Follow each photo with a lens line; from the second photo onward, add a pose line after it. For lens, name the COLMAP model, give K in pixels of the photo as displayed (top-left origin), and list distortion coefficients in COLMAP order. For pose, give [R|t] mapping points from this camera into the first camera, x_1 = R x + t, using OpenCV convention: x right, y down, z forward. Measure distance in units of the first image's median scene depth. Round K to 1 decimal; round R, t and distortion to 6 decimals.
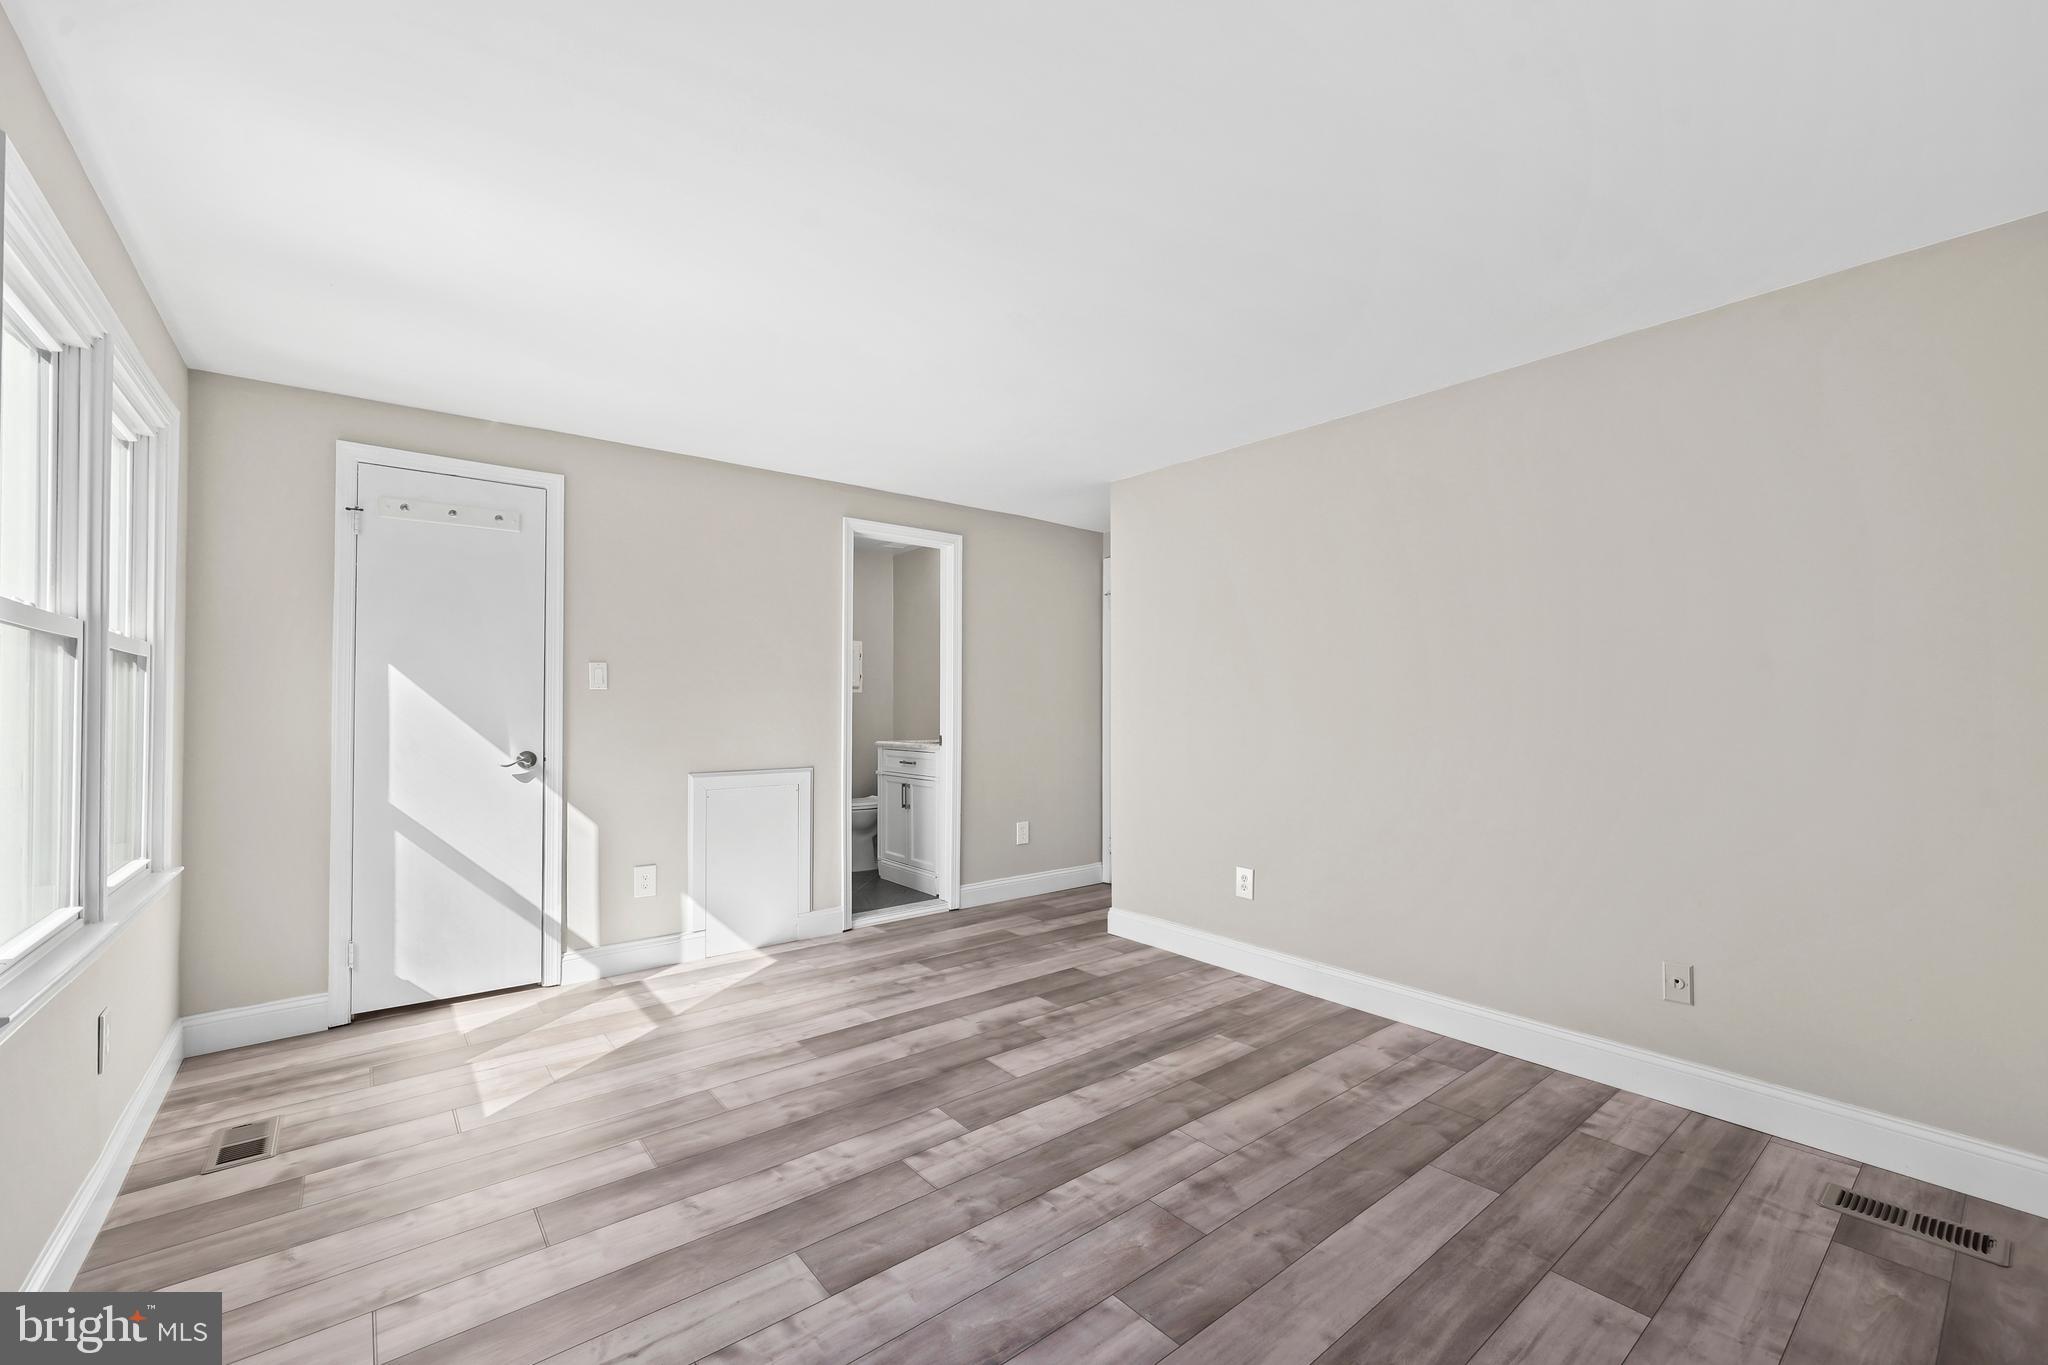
lens RADIAL K [[841.1, 0, 1051.7], [0, 841.1, 679.9], [0, 0, 1]] dist [-0.001091, 0.001470]
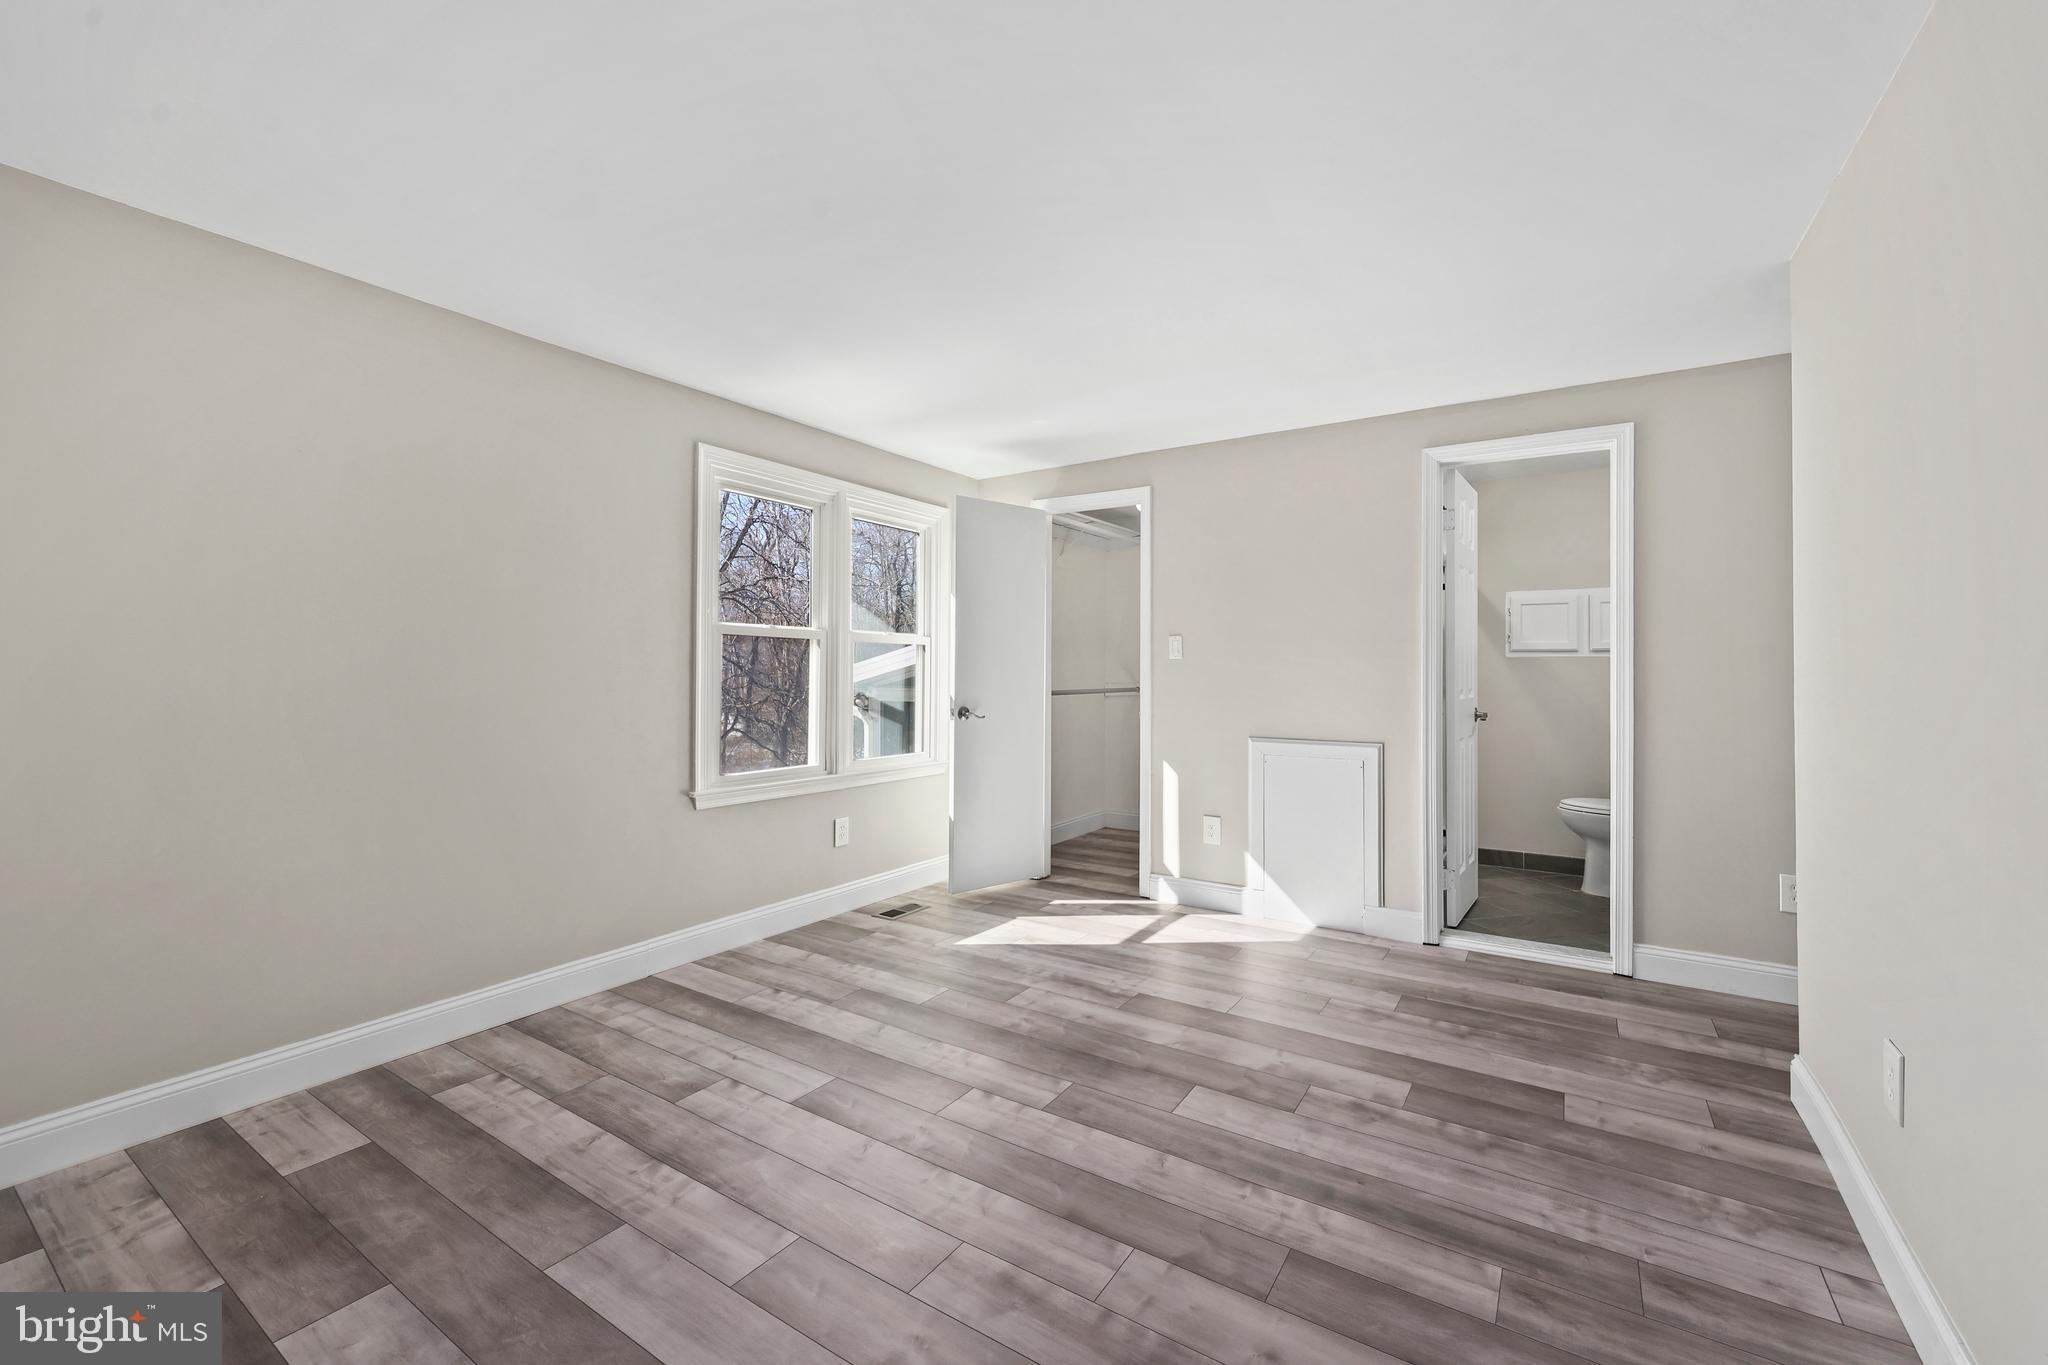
lens RADIAL K [[841.1, 0, 1008.0], [0, 841.1, 669.0], [0, 0, 1]] dist [-0.001091, 0.001470]
pose [[0.284759, 0.001959, -0.958597, 0.738288], [0.022527, 0.999708, 0.008735, 0.014724], [0.958334, -0.024082, 0.284632, 0.623112]]
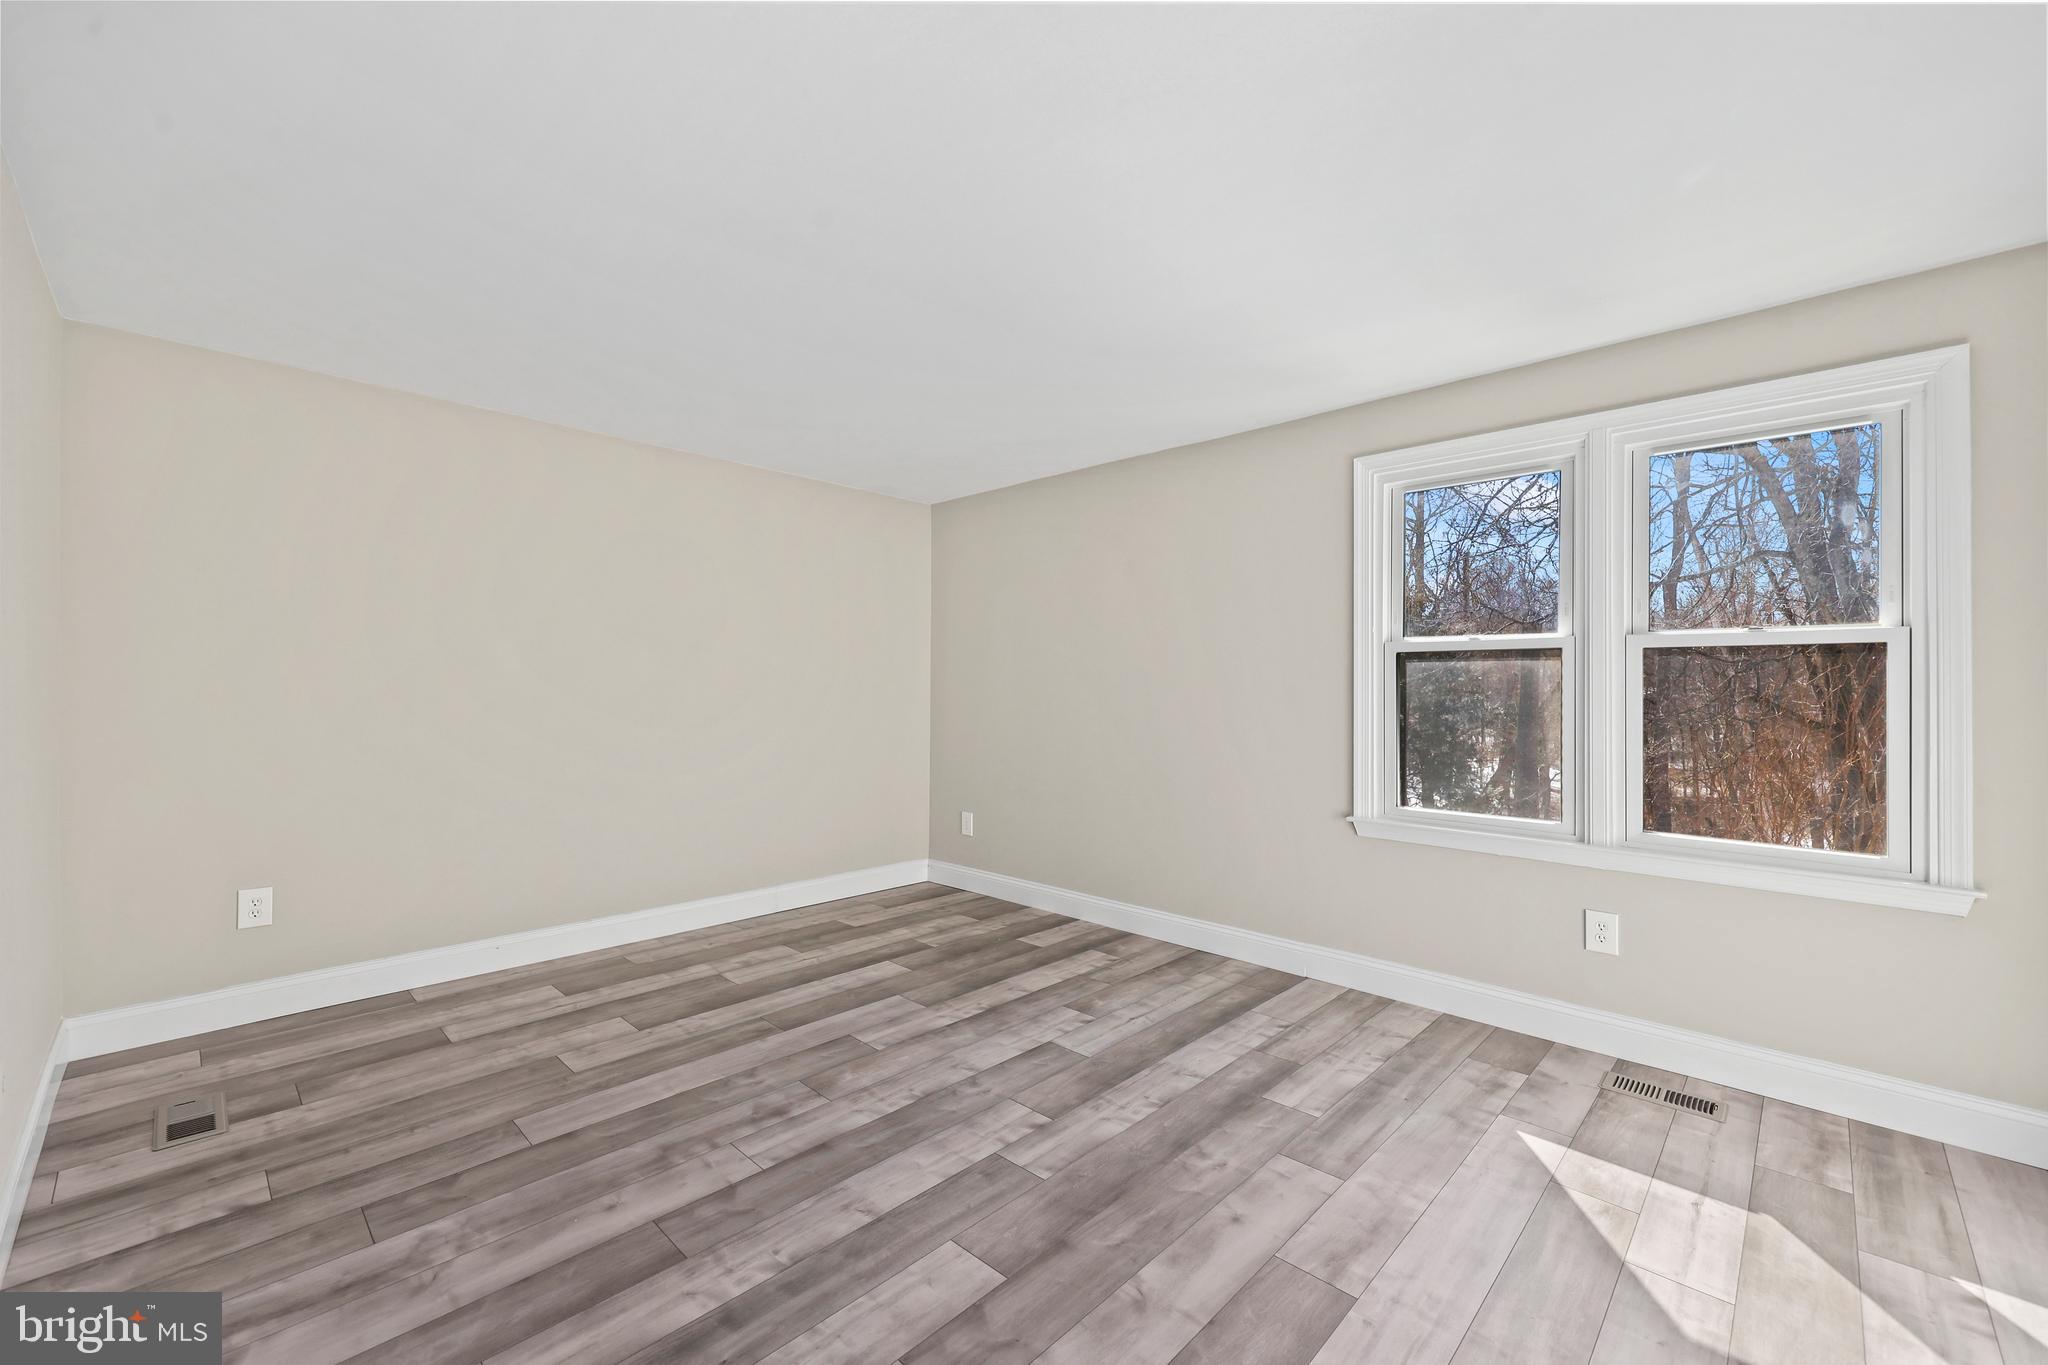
lens RADIAL K [[841.1, 0, 1058.7], [0, 841.1, 697.4], [0, 0, 1]] dist [-0.001091, 0.001470]
pose [[-0.991532, 0.000417, -0.129863, -0.040130], [0.002548, 0.999865, -0.016239, 0.045701], [0.129839, -0.016432, -0.991399, 1.726849]]
